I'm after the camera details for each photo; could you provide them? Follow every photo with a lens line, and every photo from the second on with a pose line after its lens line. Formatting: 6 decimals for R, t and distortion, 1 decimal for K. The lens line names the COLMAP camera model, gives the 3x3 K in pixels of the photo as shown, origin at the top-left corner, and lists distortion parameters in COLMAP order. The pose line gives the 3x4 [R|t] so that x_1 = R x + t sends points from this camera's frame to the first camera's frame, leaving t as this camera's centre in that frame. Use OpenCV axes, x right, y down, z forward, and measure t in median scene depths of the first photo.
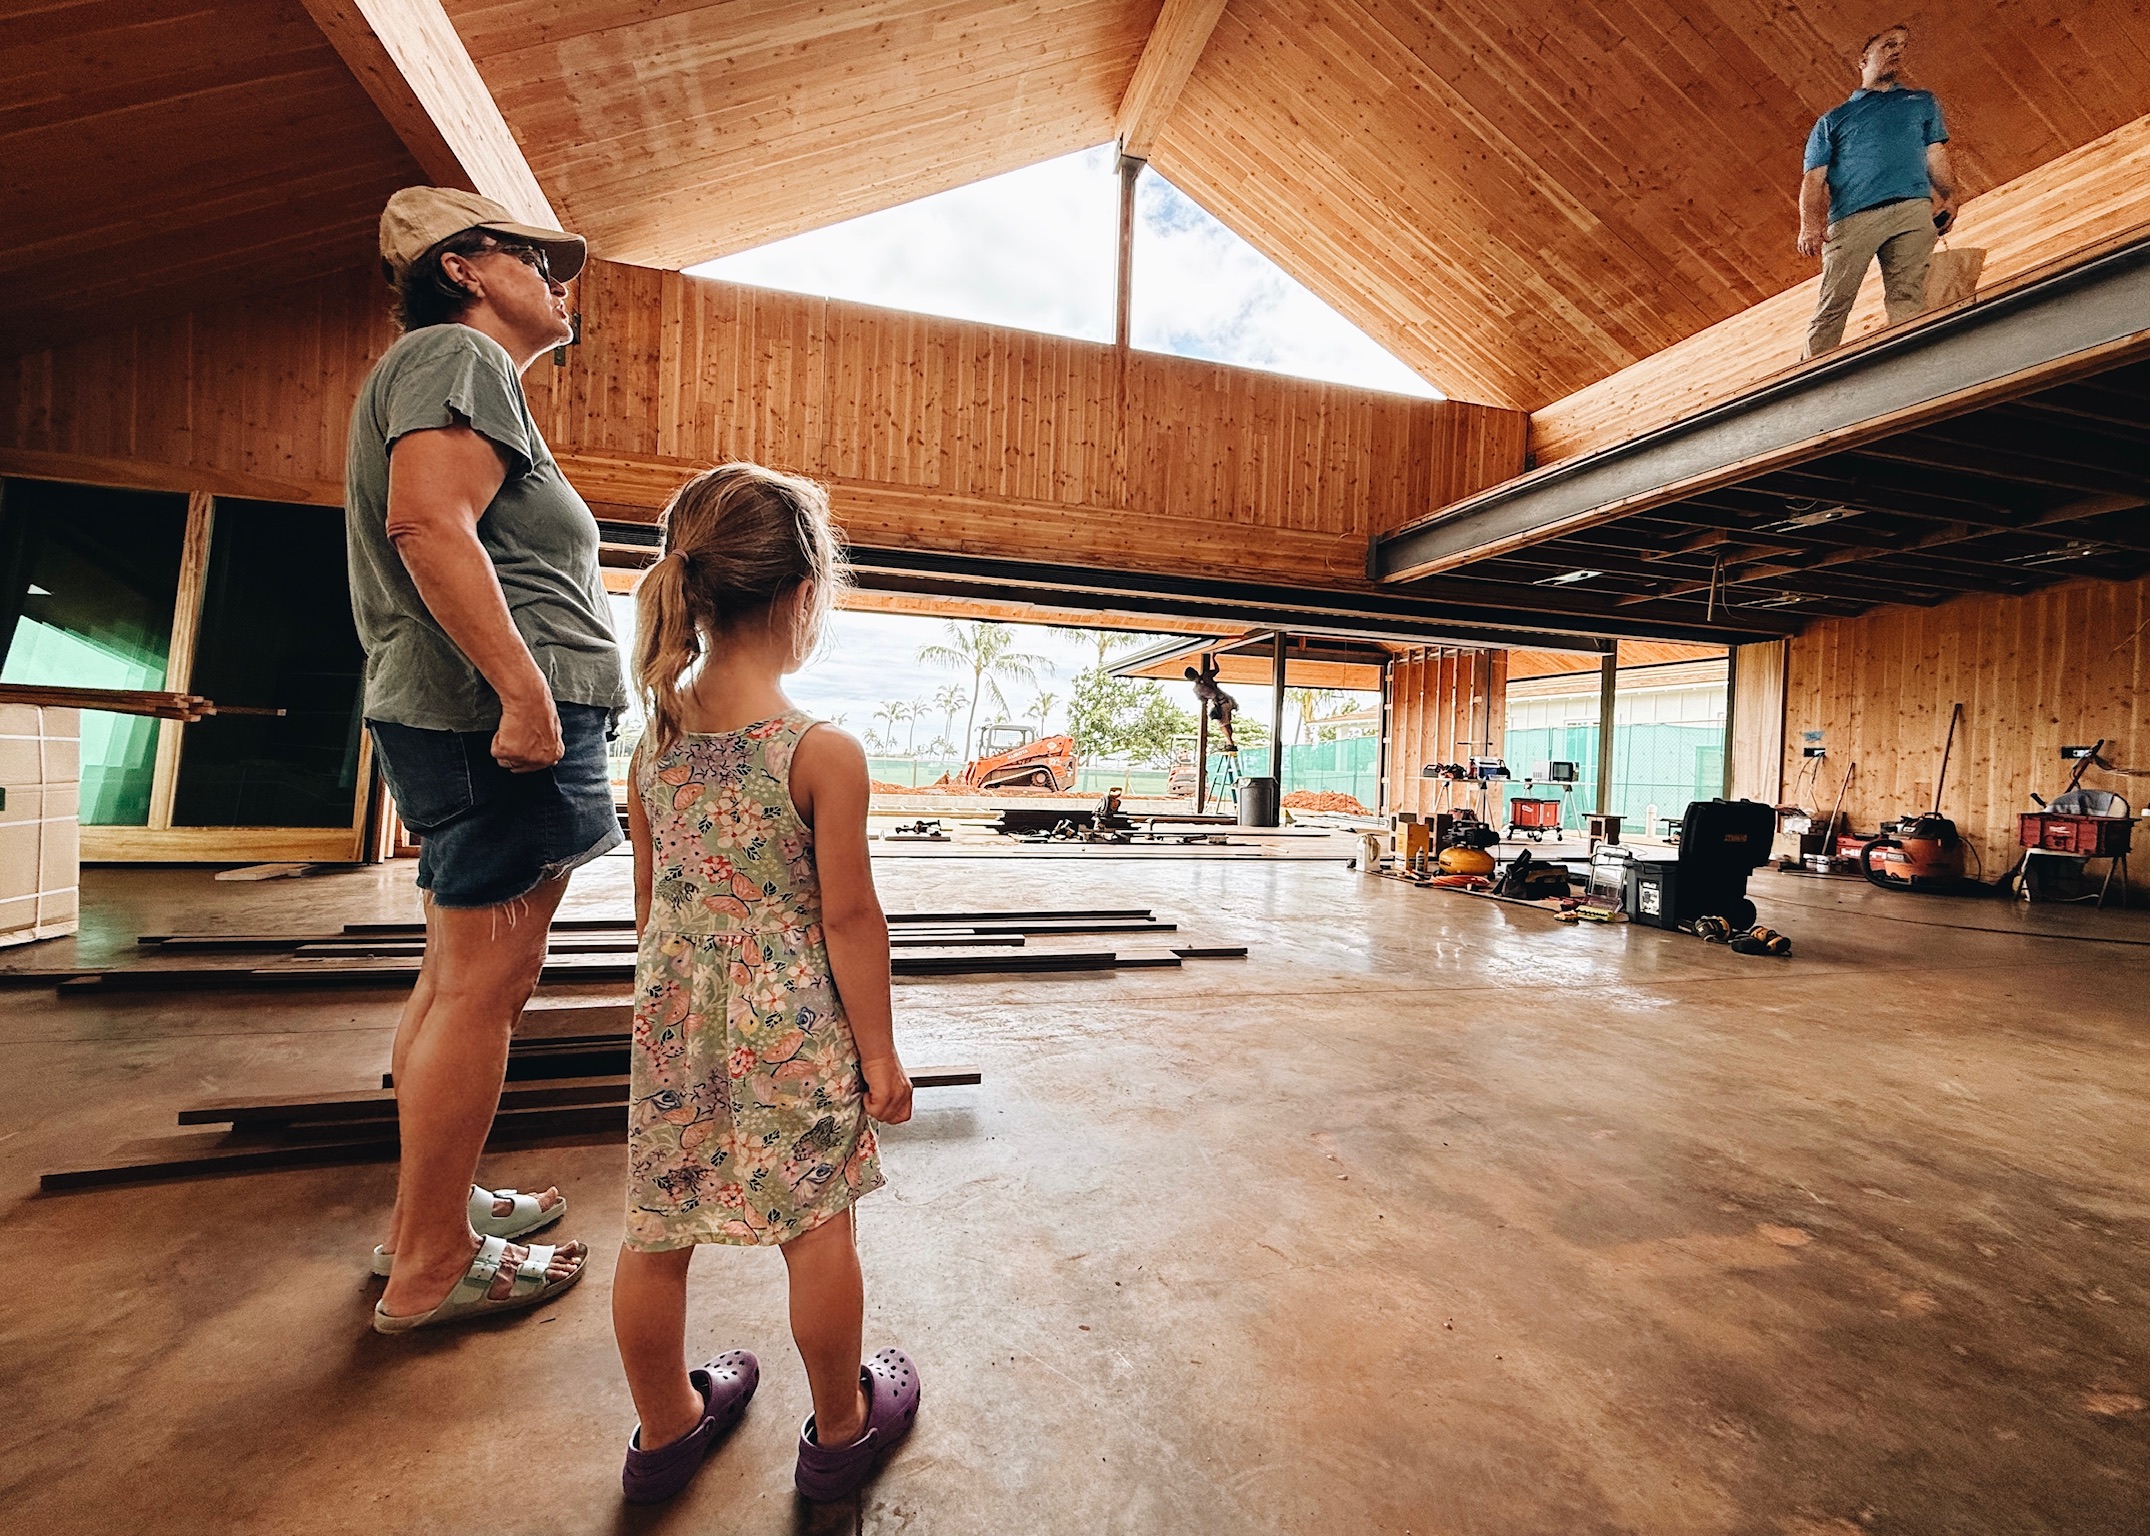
lens RADIAL K [[863.4, 0, 1075.0], [0, 863.4, 768.0], [0, 0, 1]] dist [-0.000458, -0.000161]
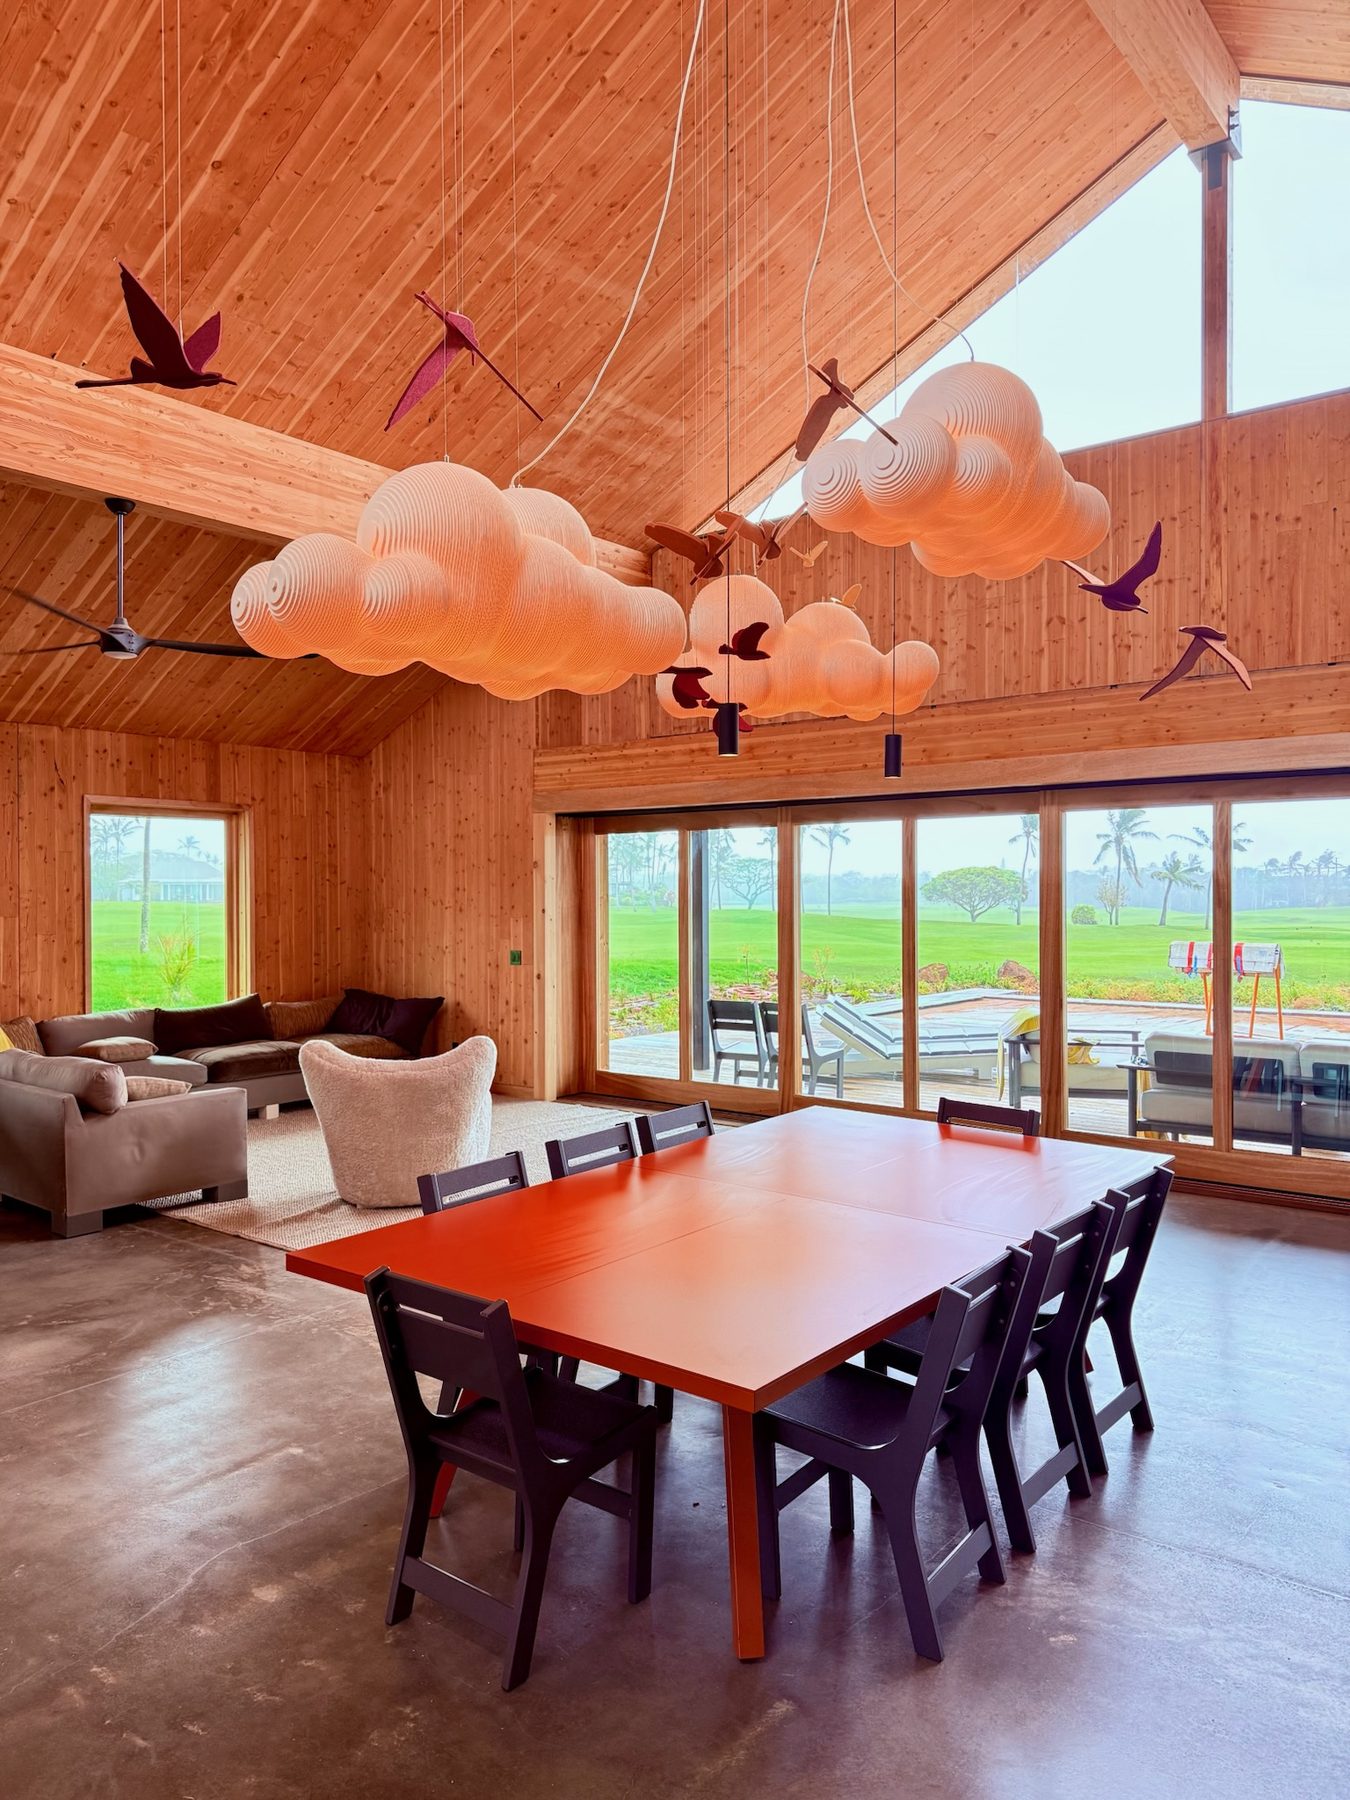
lens RADIAL K [[1264.8, 0, 675.0], [0, 1264.8, 900.0], [0, 0, 1]] dist [0.000372, -0.000024]
pose [[0.597504, -0.035444, -0.801082, 0.613933], [0.024967, 0.999361, -0.025595, -0.108227], [0.801477, -0.004708, 0.598007, 0.077599]]
